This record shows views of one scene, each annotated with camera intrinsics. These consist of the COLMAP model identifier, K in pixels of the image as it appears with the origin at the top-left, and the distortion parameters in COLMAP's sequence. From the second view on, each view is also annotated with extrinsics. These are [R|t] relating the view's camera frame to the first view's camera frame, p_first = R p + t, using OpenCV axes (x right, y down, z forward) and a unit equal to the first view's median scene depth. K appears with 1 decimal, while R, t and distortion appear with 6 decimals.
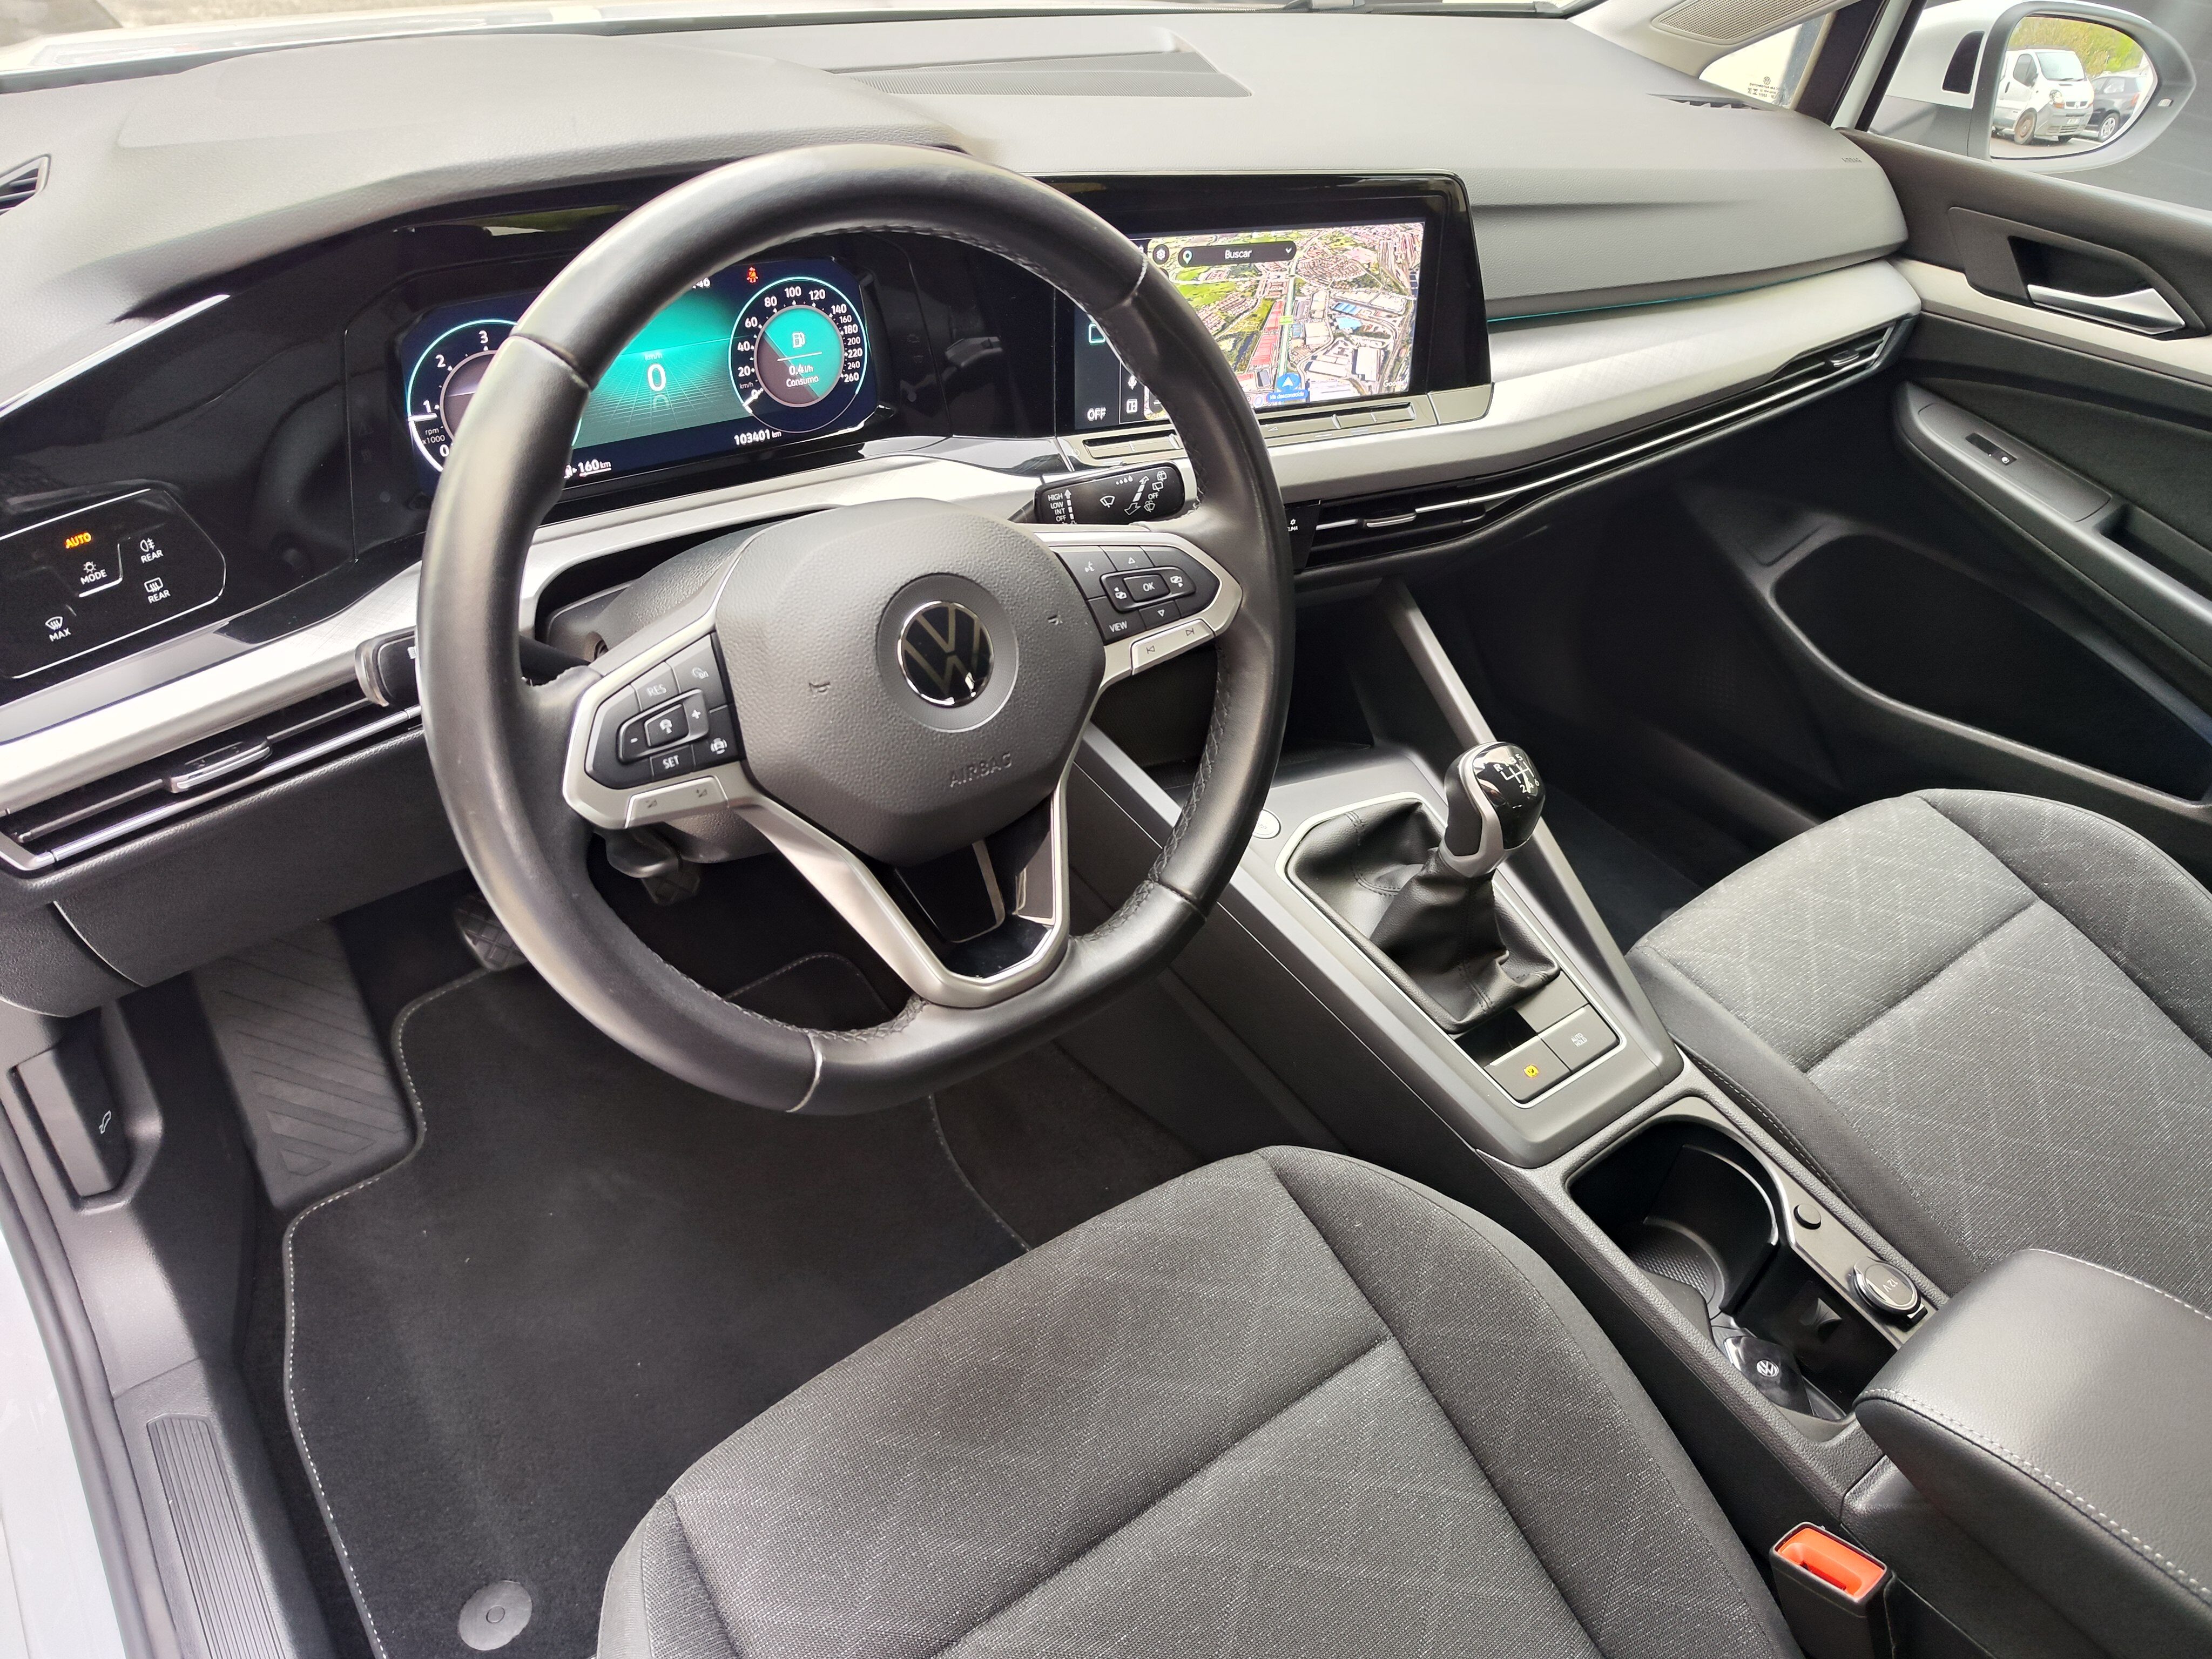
lens RADIAL K [[1510.2, 0, 1102.9], [0, 1510.2, 791.7], [0, 0, 1]] dist [-0.002265, -0.001913]
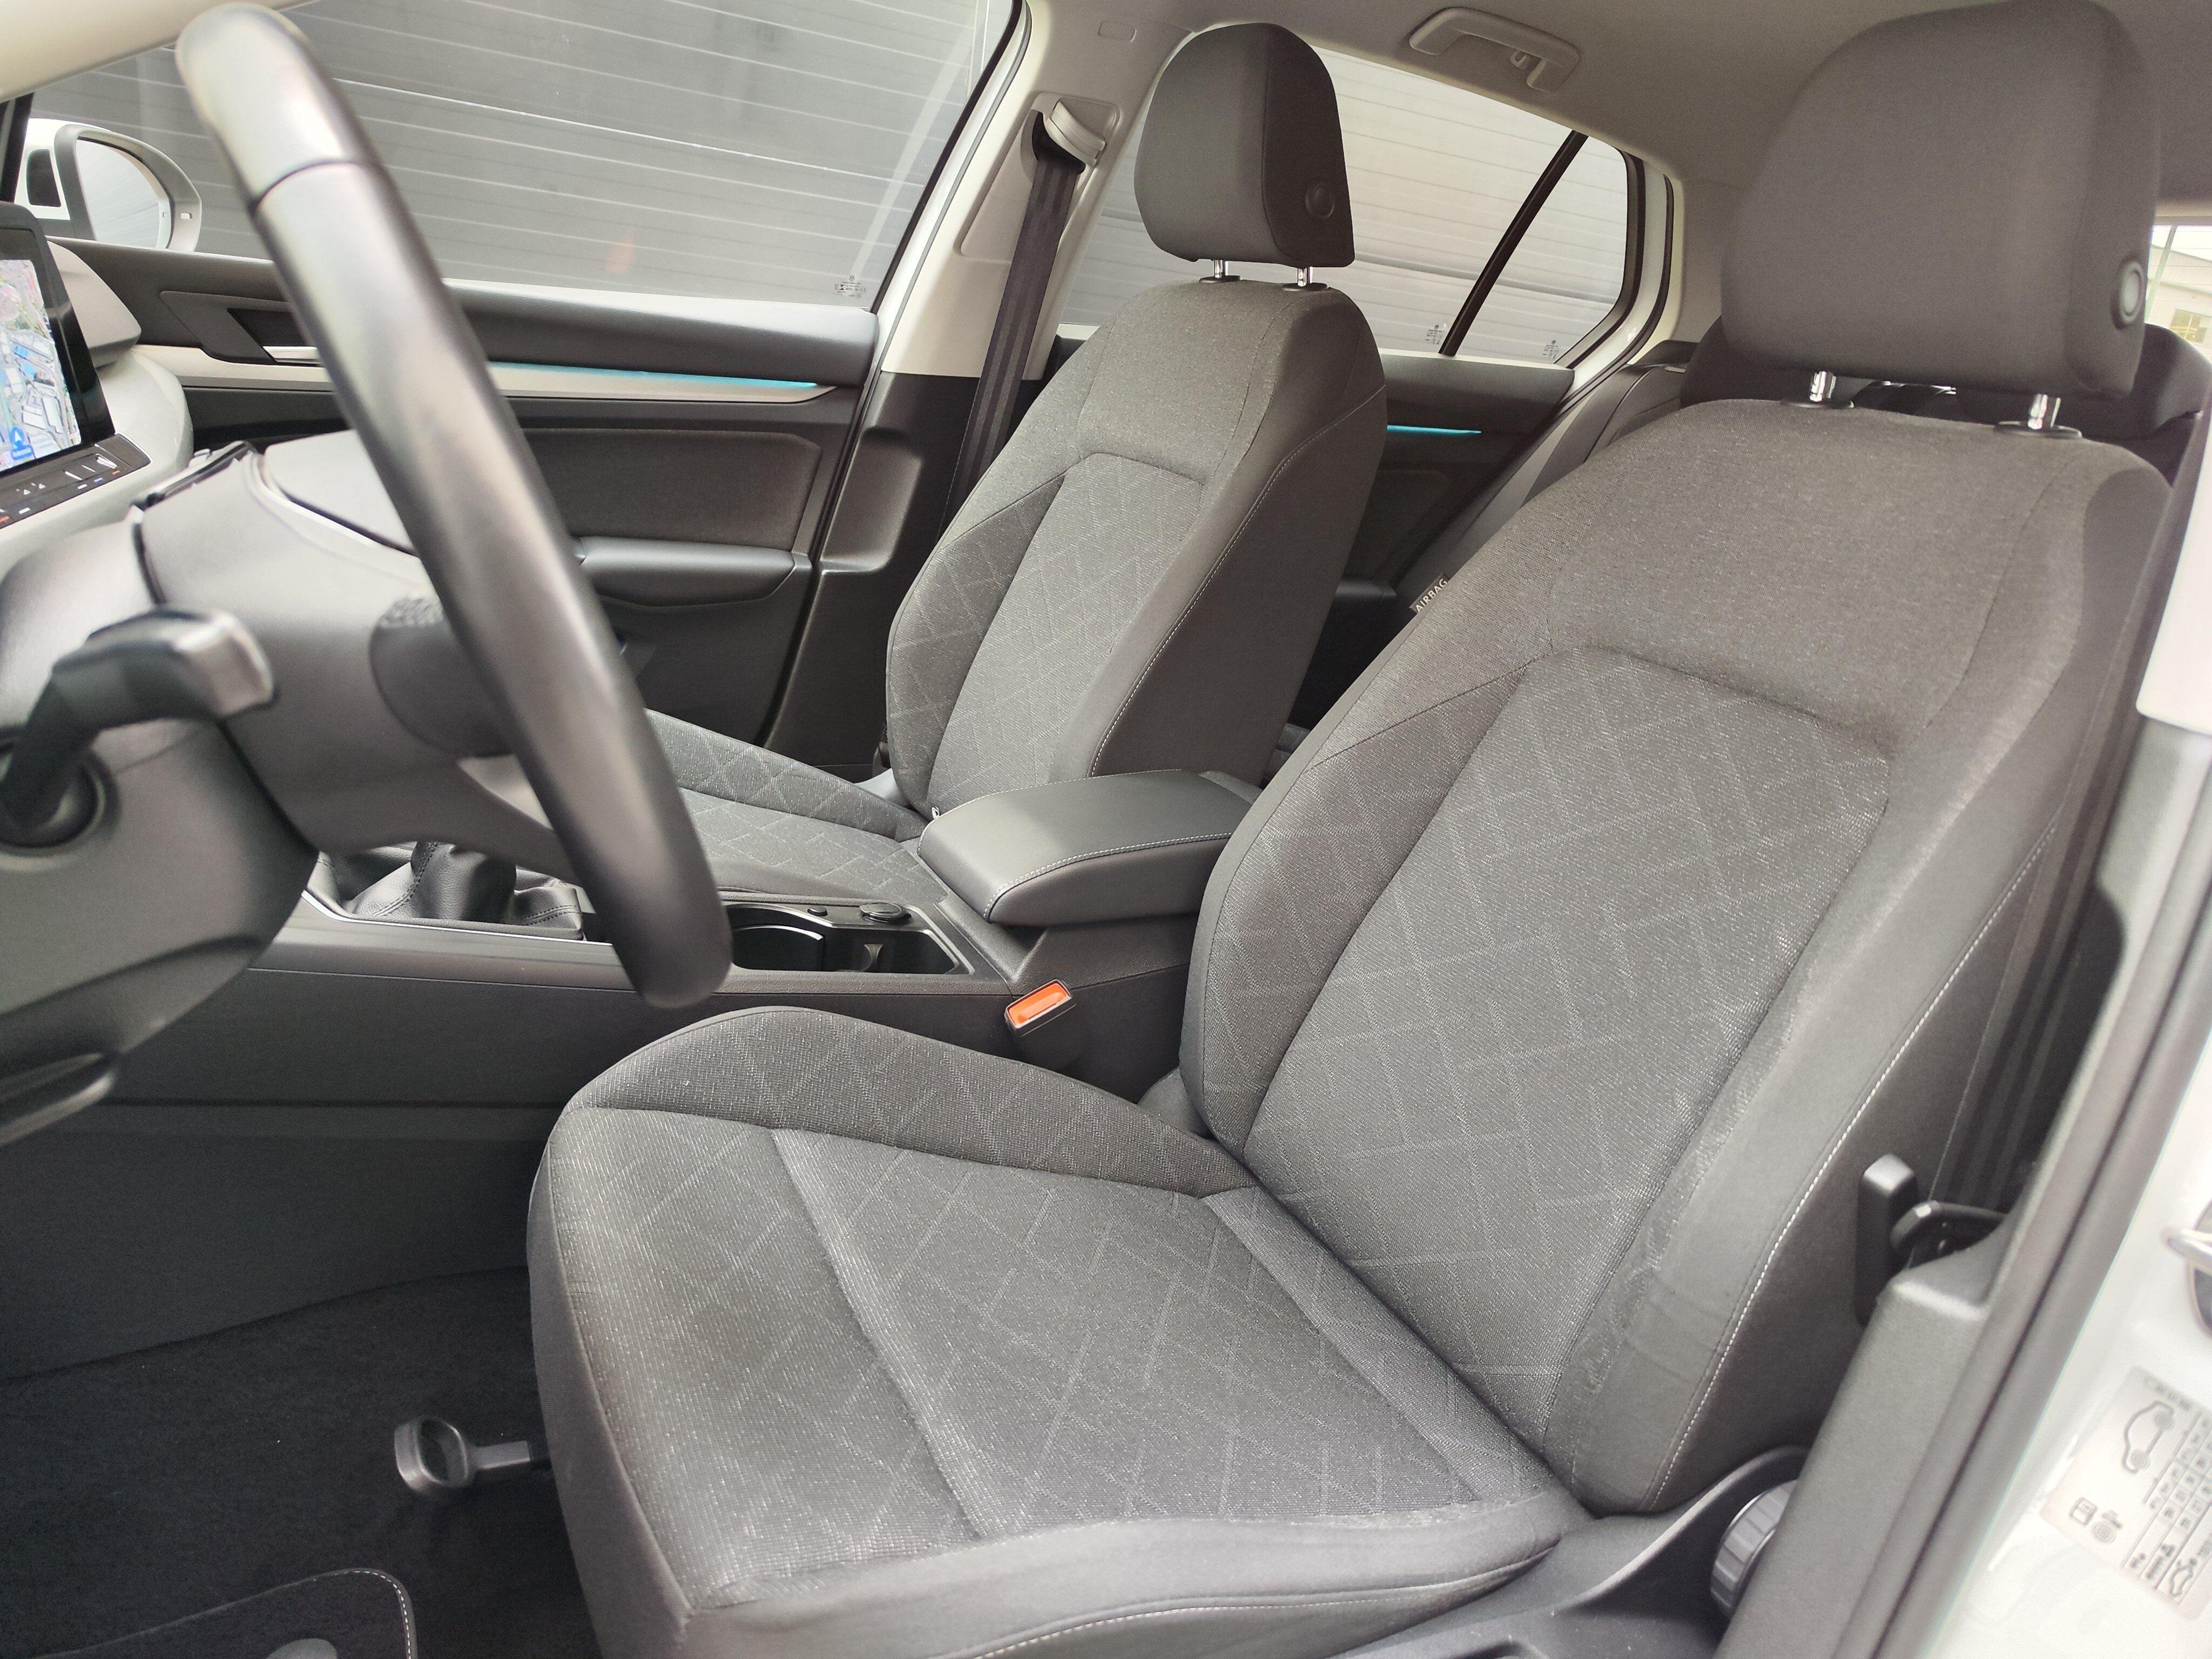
lens RADIAL K [[1510.2, 0, 1147.7], [0, 1510.2, 794.4], [0, 0, 1]] dist [-0.002265, -0.001913]
pose [[0.148542, -0.355691, 0.922724, -0.693959], [0.487684, 0.838069, 0.244550, 0.005849], [-0.860290, 0.413672, 0.297954, 0.287364]]
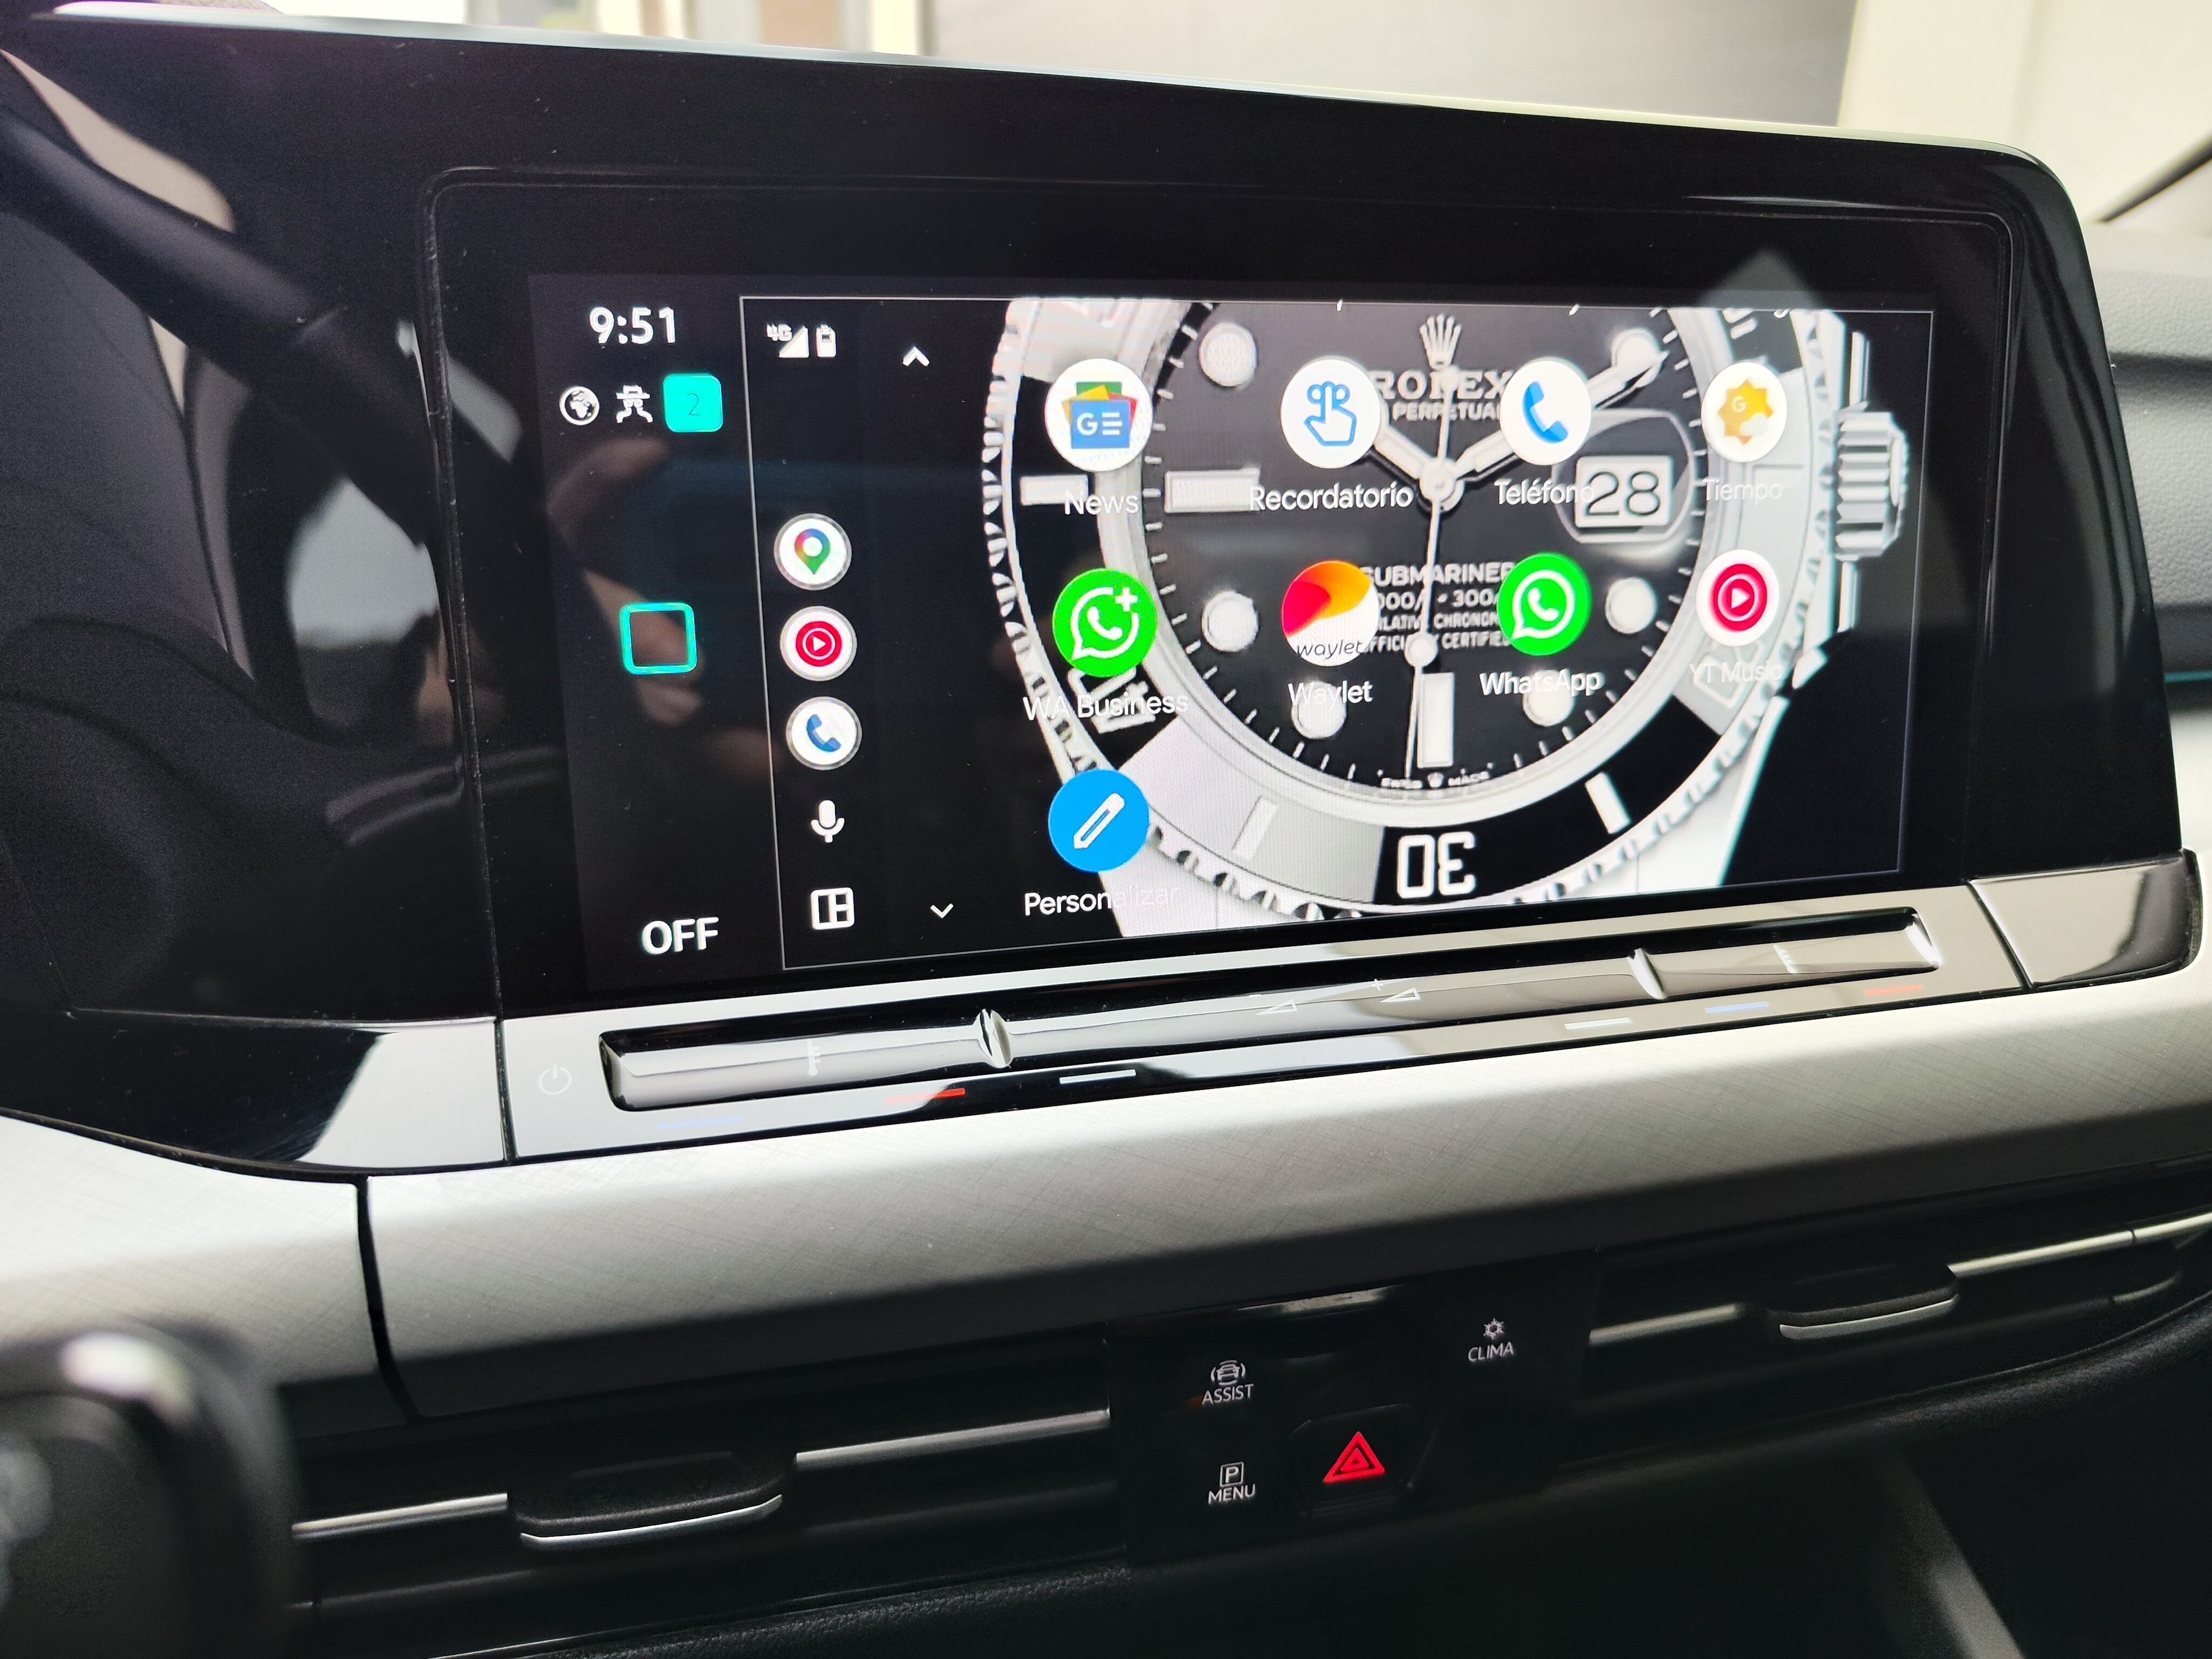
lens RADIAL K [[1510.2, 0, 1125.4], [0, 1510.2, 806.3], [0, 0, 1]] dist [-0.002265, -0.001913]
pose [[0.978364, 0.001116, -0.206889, 0.127851], [-0.063254, 0.953717, -0.293978, -0.201390], [0.196985, 0.300704, 0.933153, 0.769704]]
